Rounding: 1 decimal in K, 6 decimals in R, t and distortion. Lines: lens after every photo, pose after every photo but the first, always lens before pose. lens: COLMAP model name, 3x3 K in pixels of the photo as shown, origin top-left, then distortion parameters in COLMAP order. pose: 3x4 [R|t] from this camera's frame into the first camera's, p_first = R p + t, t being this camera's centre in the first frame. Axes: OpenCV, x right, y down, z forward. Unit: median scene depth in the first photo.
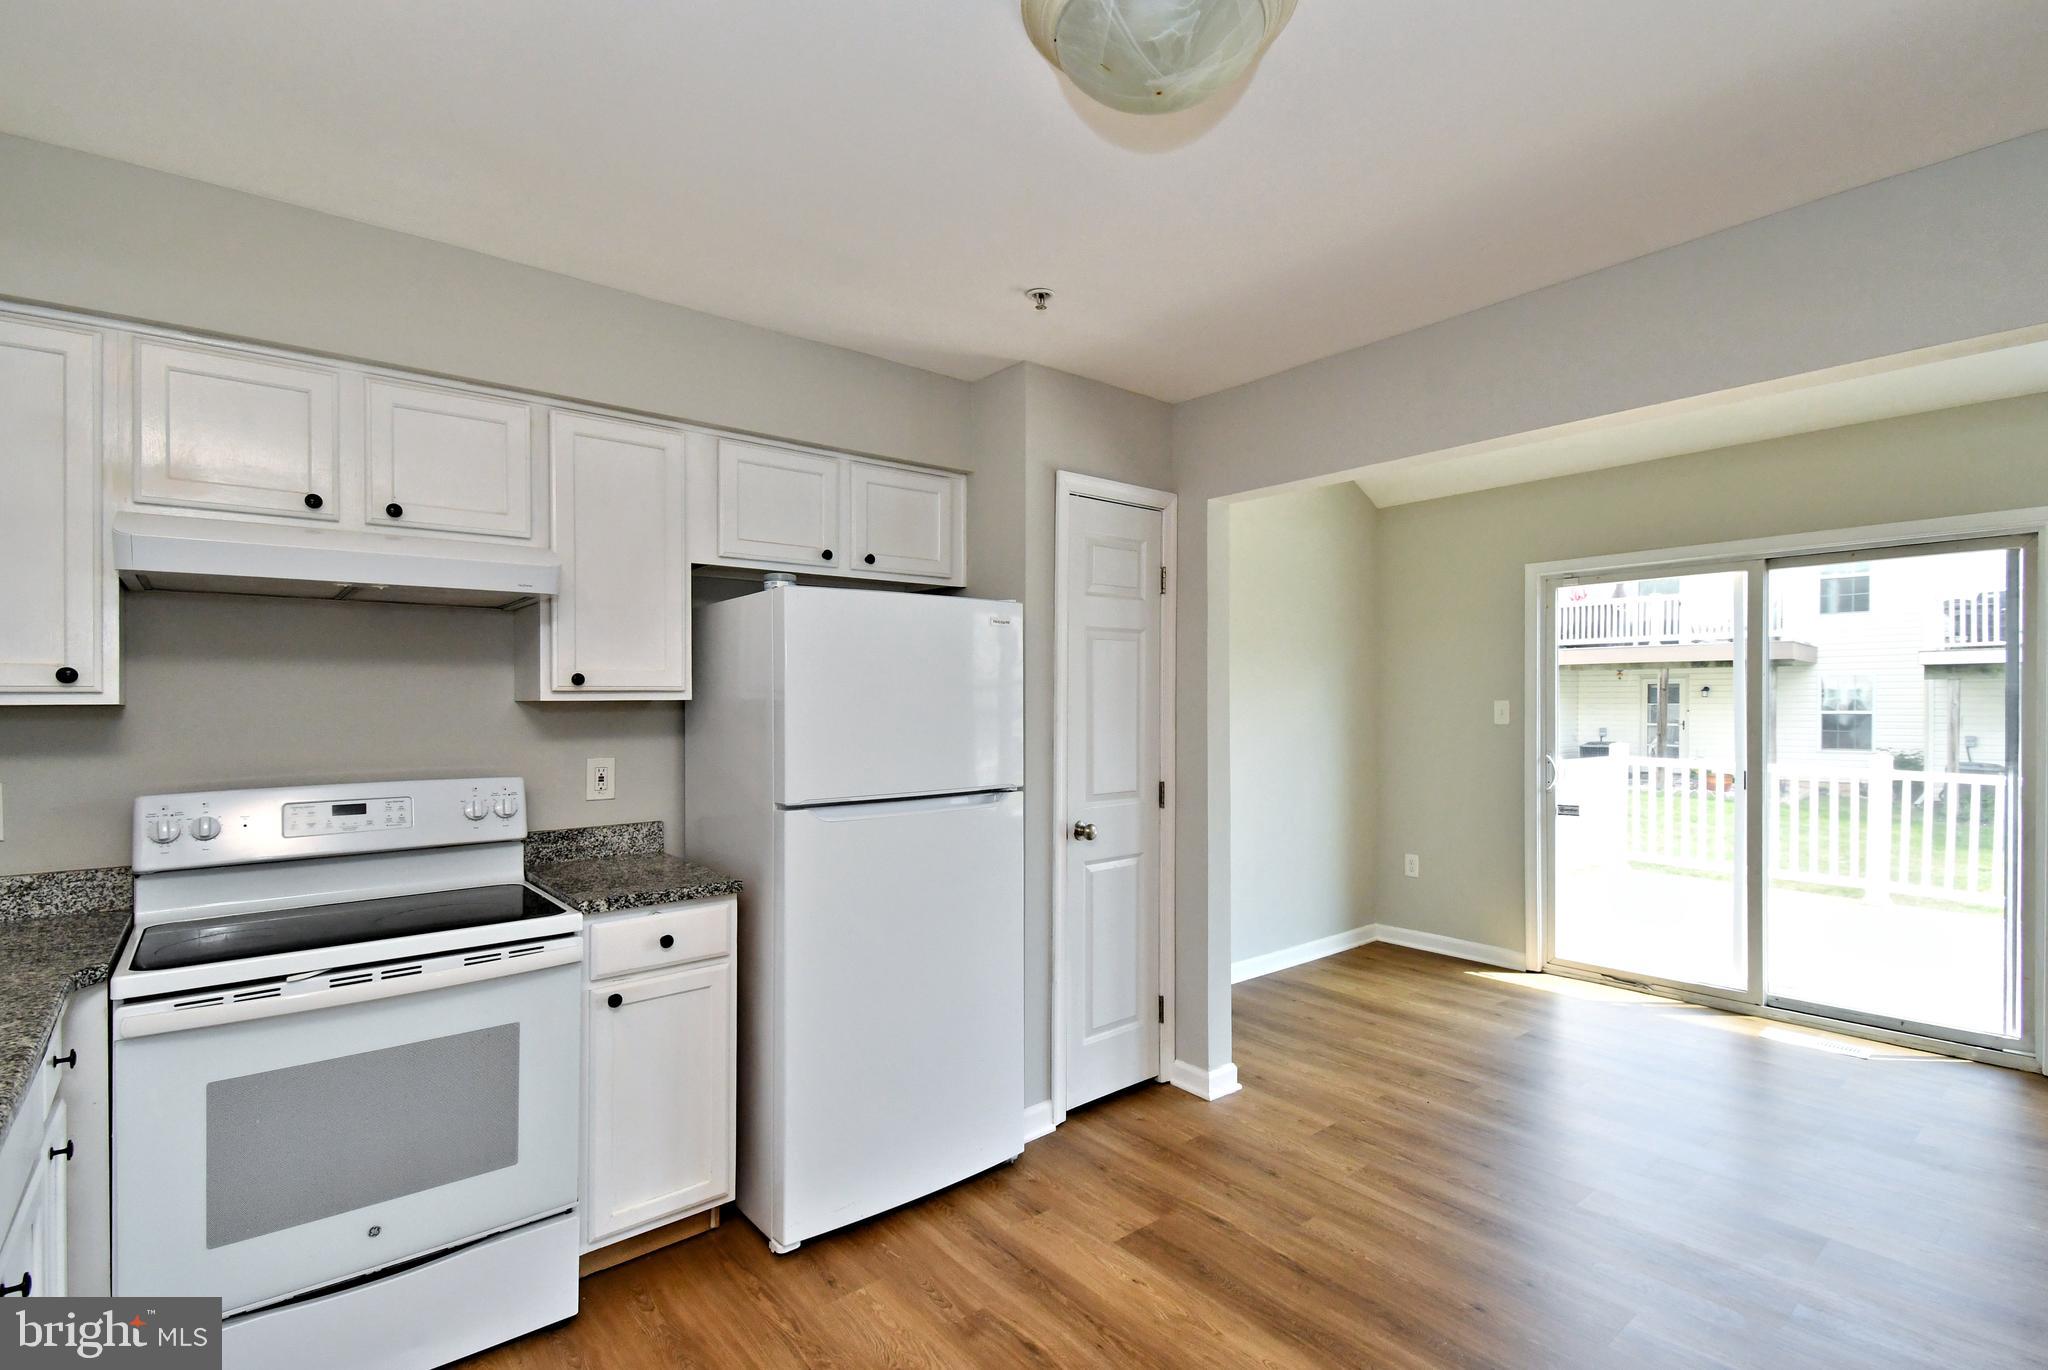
lens RADIAL K [[960.1, 0, 1027.8], [0, 960.1, 703.9], [0, 0, 1]] dist [0.030446, -0.000056]
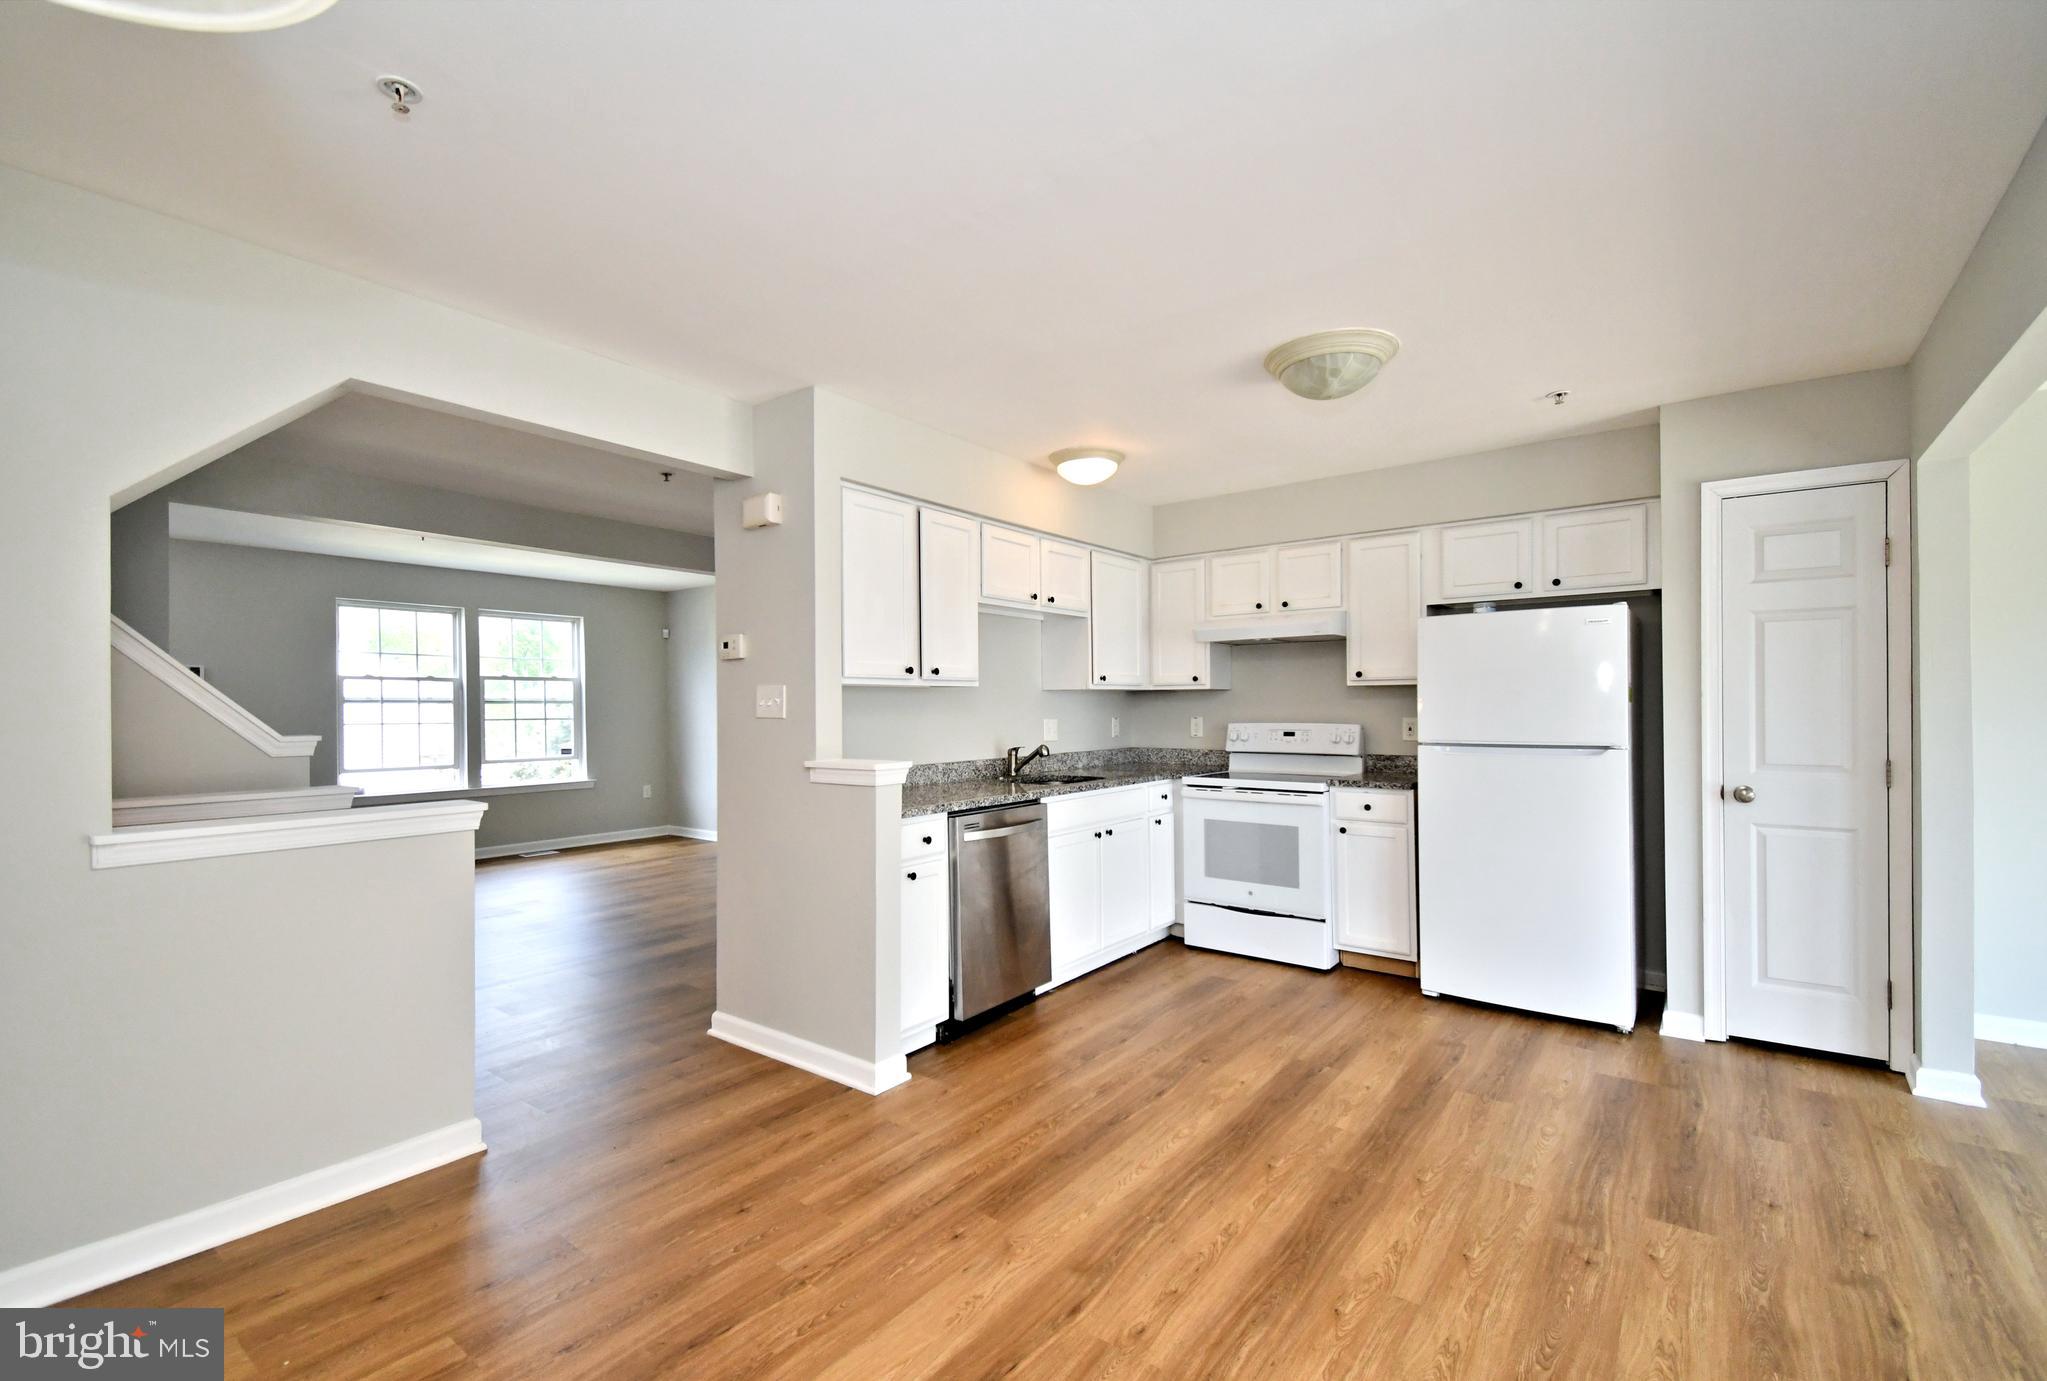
lens RADIAL K [[907.0, 0, 1026.6], [0, 907.0, 695.0], [0, 0, 1]] dist [0.000178, 0.000026]
pose [[0.217562, -0.007213, -0.976020, 1.177244], [0.001859, 0.999974, -0.006976, 0.028373], [0.976045, -0.000297, 0.217569, -0.067799]]
